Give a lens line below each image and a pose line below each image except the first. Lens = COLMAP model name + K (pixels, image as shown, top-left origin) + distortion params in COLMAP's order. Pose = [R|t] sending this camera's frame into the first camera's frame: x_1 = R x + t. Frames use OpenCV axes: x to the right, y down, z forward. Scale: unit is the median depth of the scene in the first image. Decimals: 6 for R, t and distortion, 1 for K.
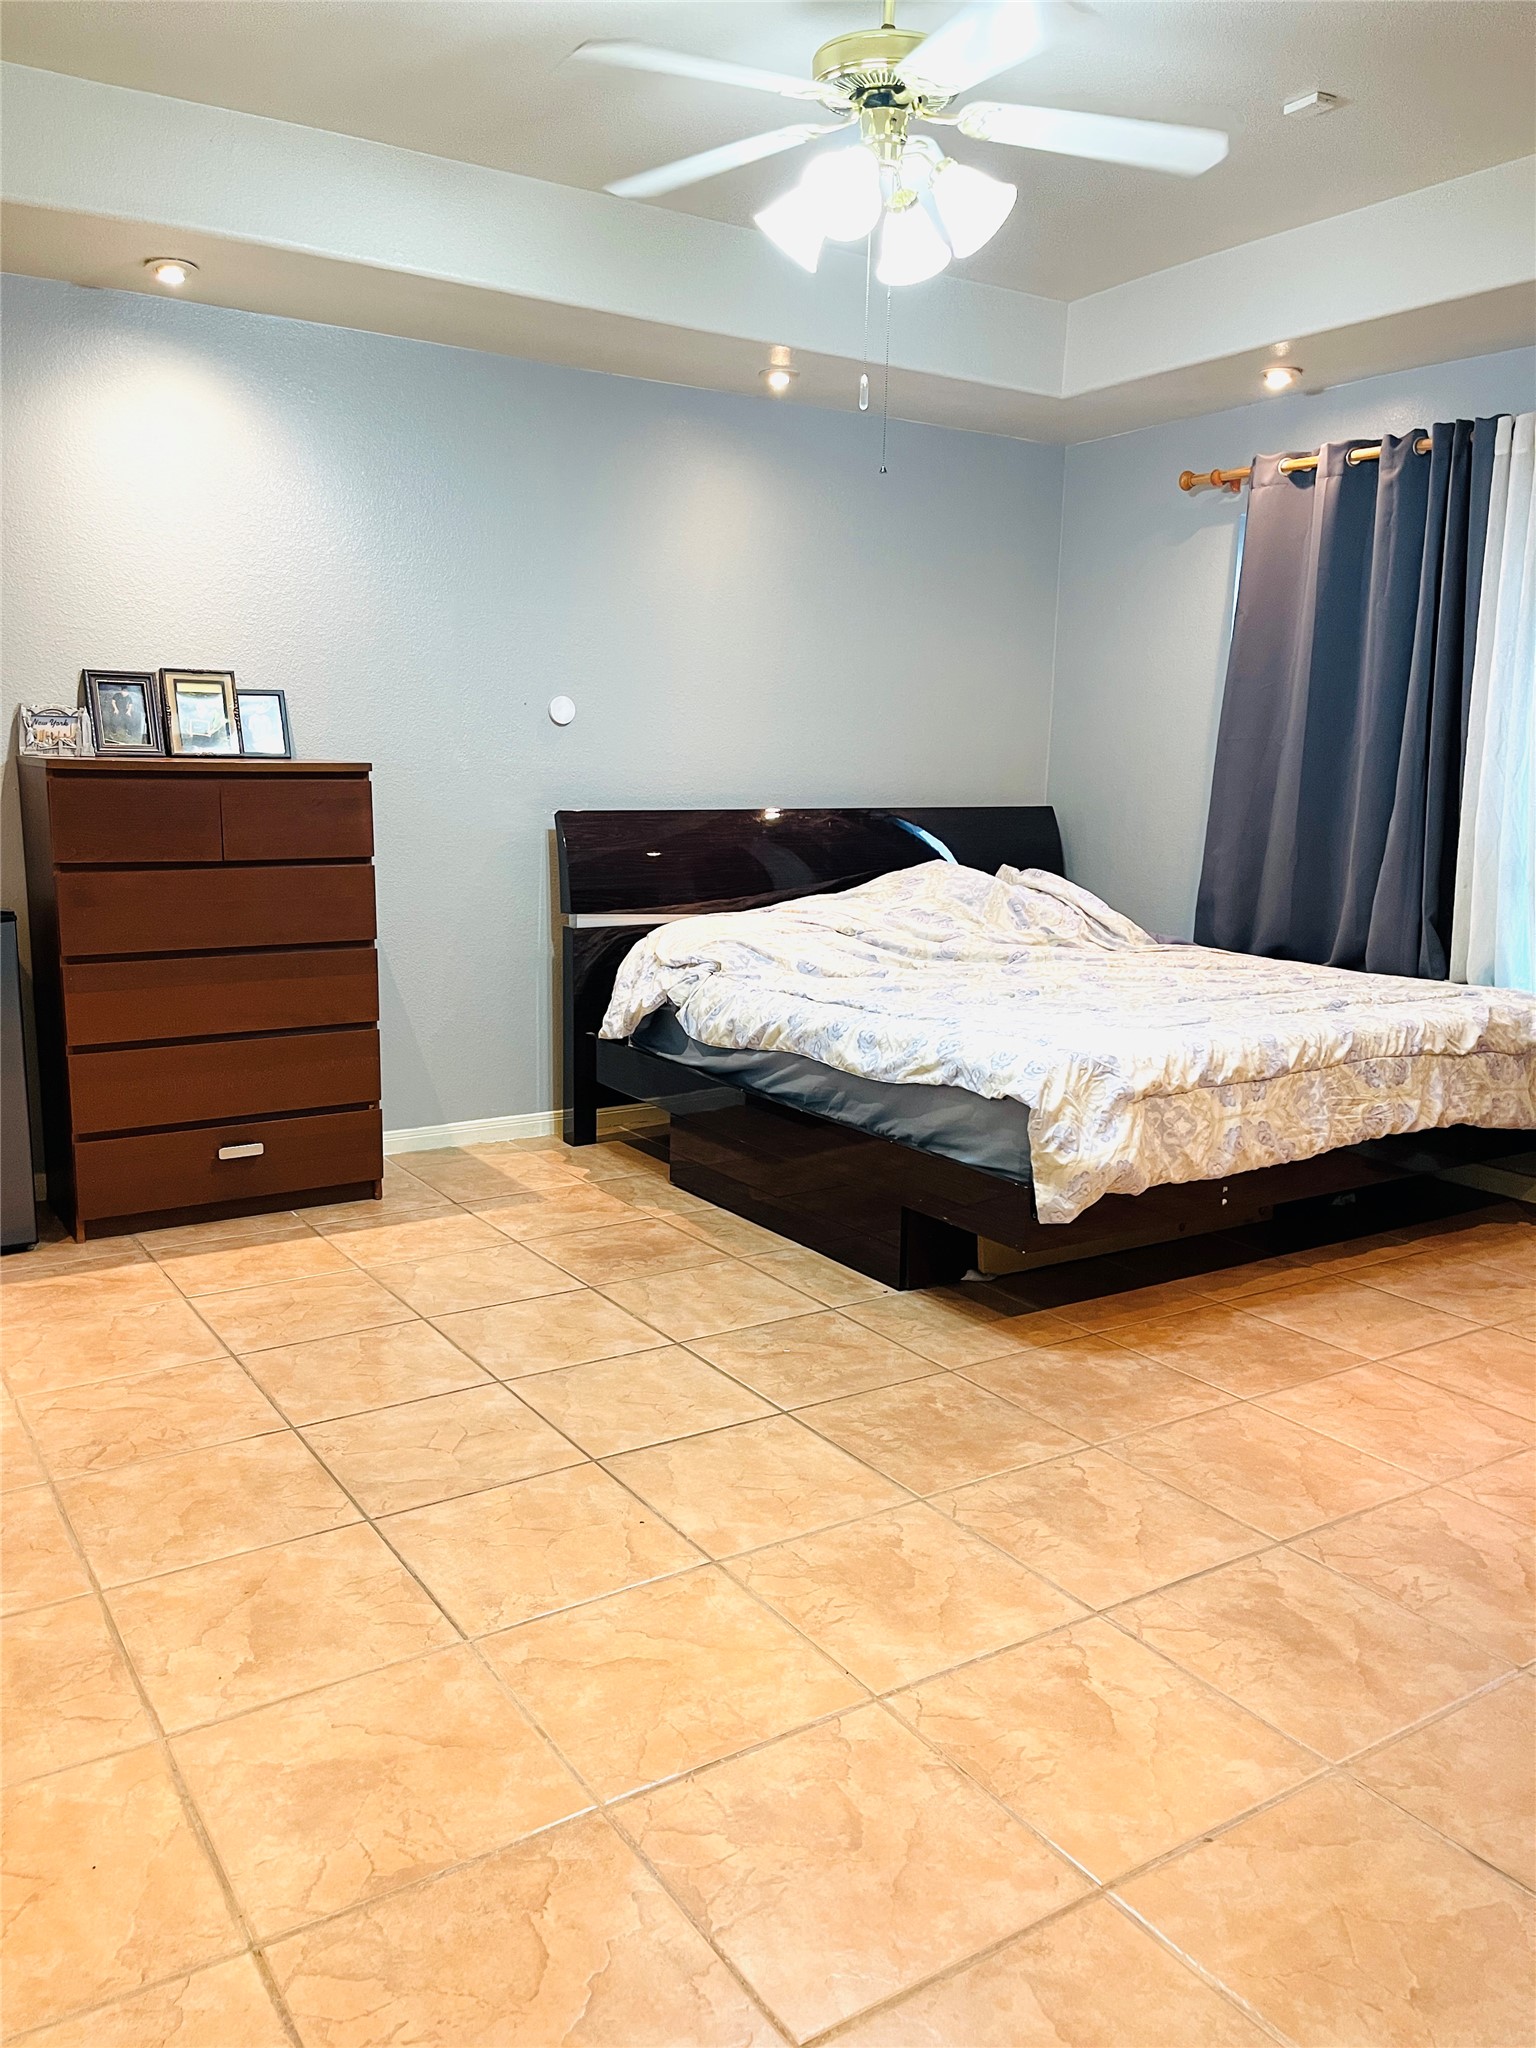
lens RADIAL K [[1541.9, 0, 763.4], [0, 1541.9, 1033.6], [0, 0, 1]] dist [0.076475, -0.097132]
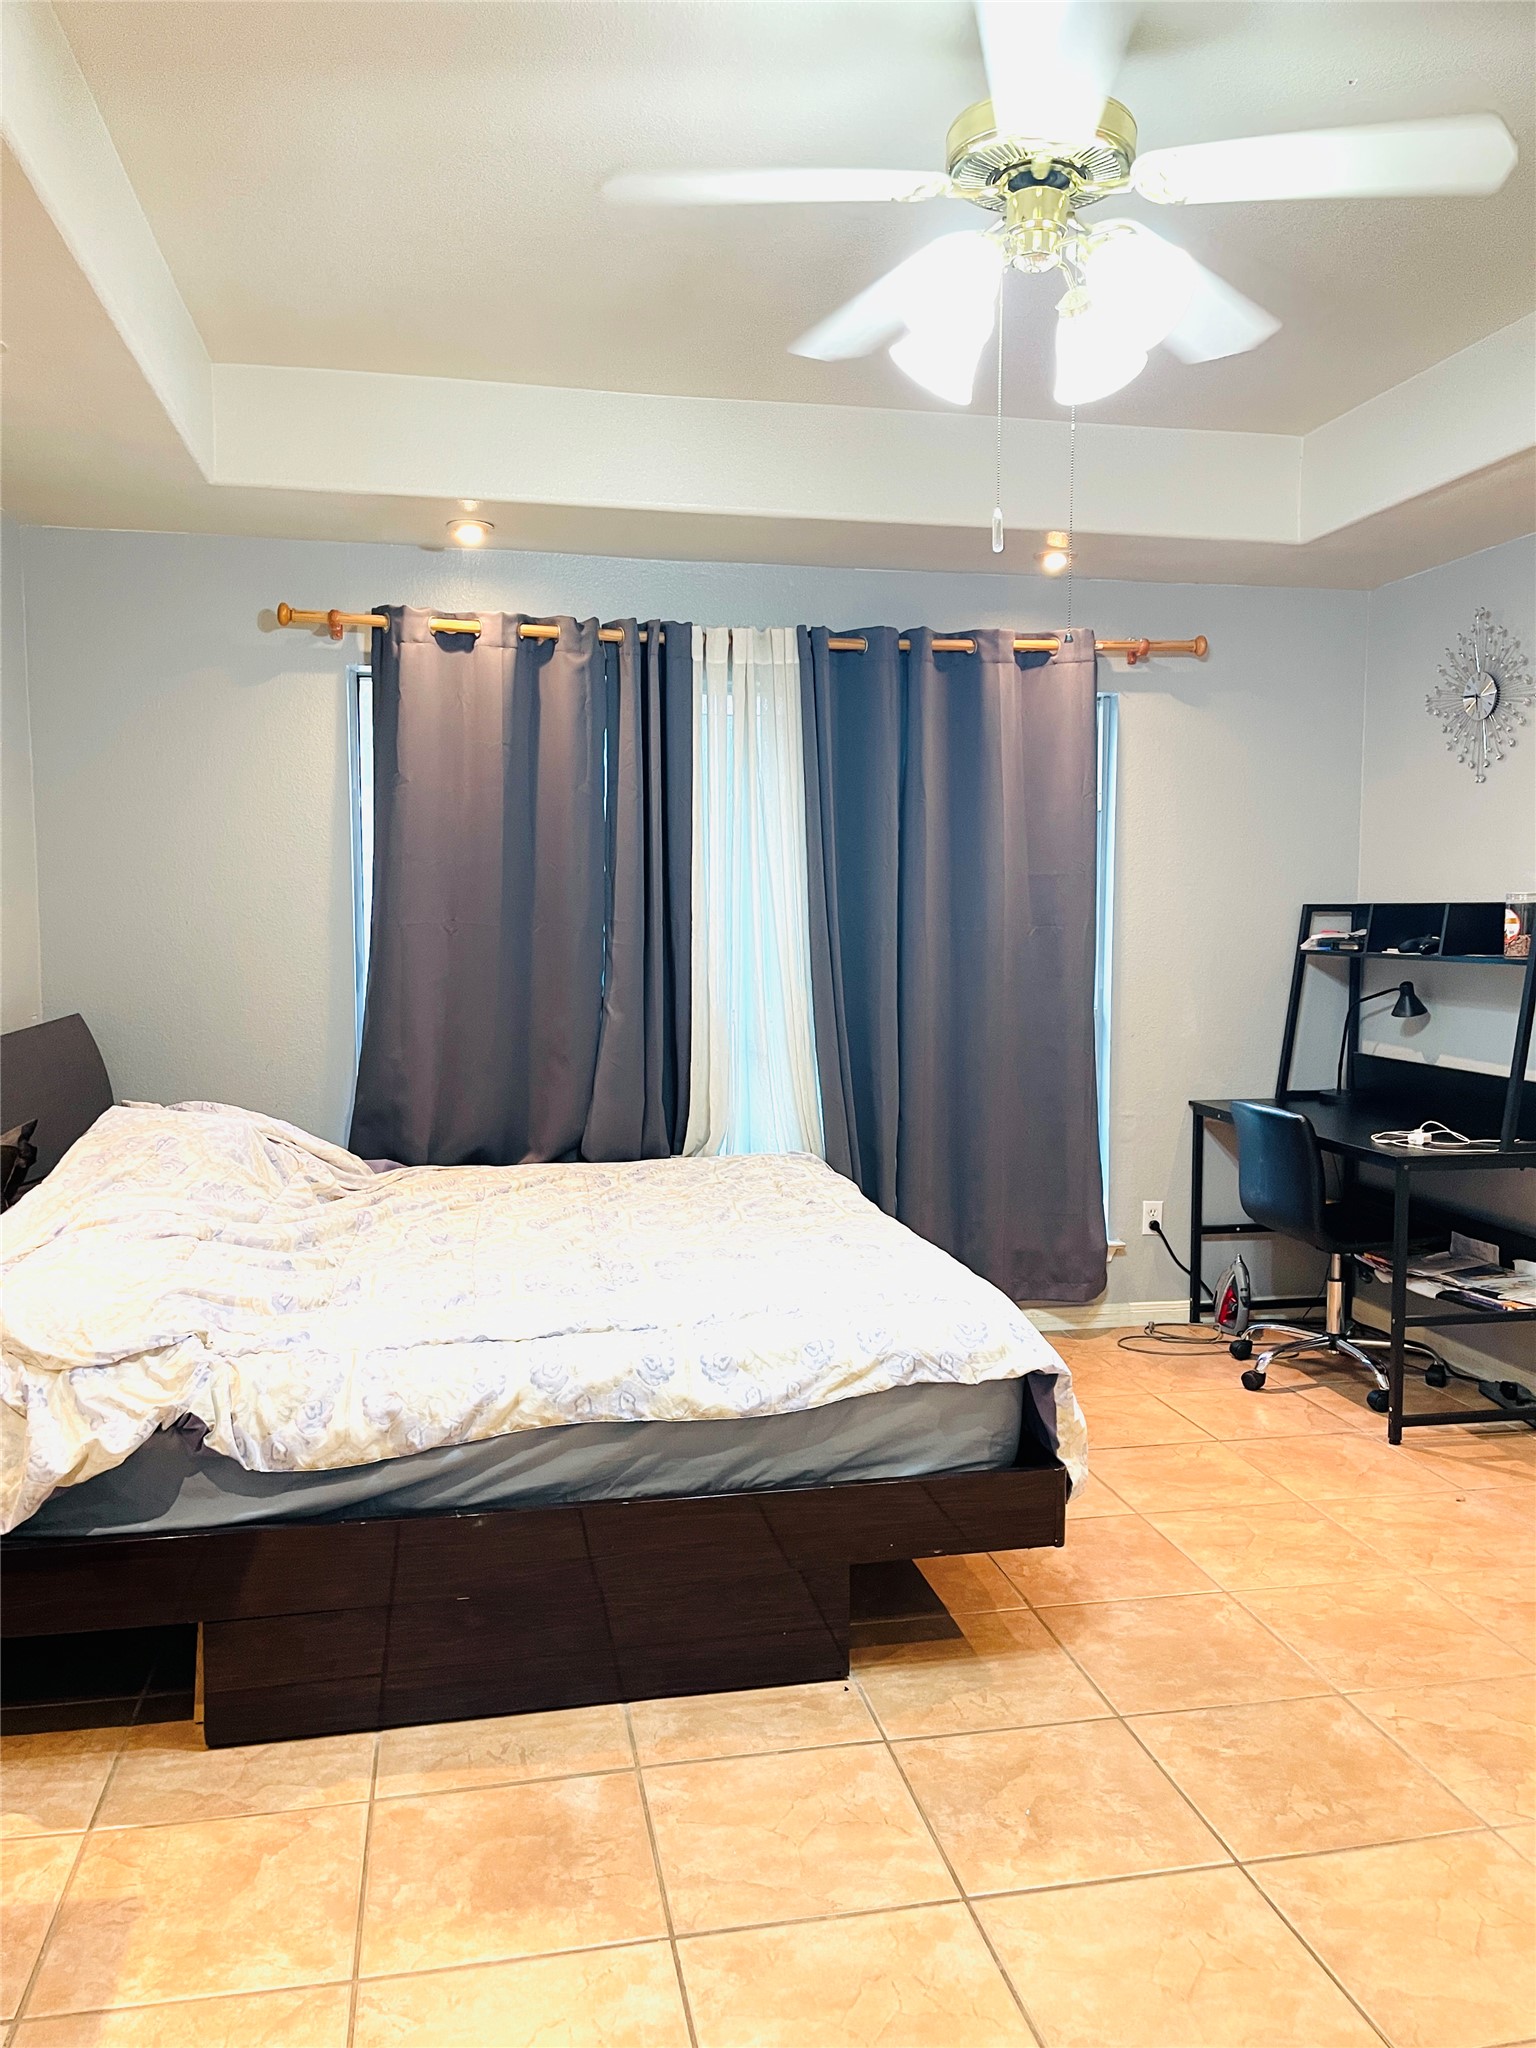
lens RADIAL K [[1541.9, 0, 763.4], [0, 1541.9, 1033.6], [0, 0, 1]] dist [0.076475, -0.097132]
pose [[0.371537, -0.094732, 0.923572, -0.578364], [0.168955, 0.985069, 0.033072, -0.169457], [-0.912915, 0.143755, 0.381995, 0.680969]]
